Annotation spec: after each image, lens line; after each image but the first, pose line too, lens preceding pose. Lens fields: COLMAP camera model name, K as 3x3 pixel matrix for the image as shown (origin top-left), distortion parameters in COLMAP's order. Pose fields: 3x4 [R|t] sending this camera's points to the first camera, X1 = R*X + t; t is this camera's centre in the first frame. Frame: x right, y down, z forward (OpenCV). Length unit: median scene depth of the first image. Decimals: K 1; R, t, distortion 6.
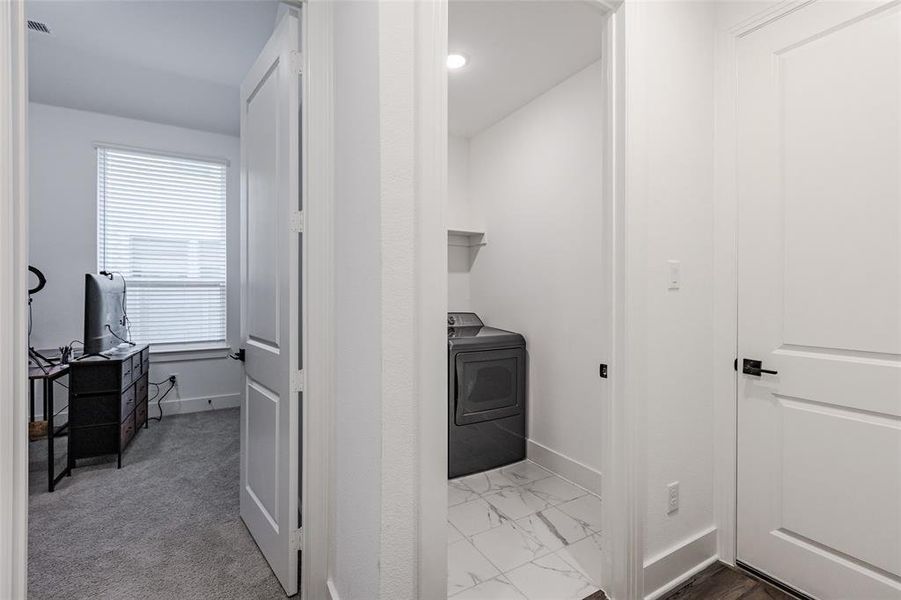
lens RADIAL K [[406.3, 0, 454.1], [0, 406.3, 299.9], [0, 0, 1]] dist [0.000069, 0.001101]
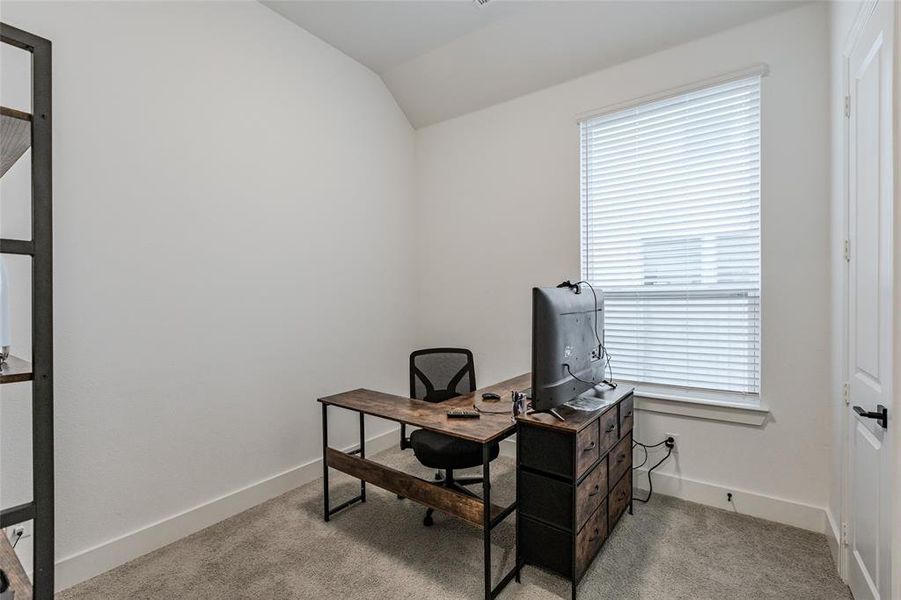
lens RADIAL K [[406.3, 0, 454.3], [0, 406.3, 305.8], [0, 0, 1]] dist [0.000069, 0.001101]
pose [[0.416319, 0.004279, -0.909209, -0.254306], [0.001192, 0.999985, 0.005252, -0.027386], [0.909218, -0.003271, 0.416308, 0.429385]]
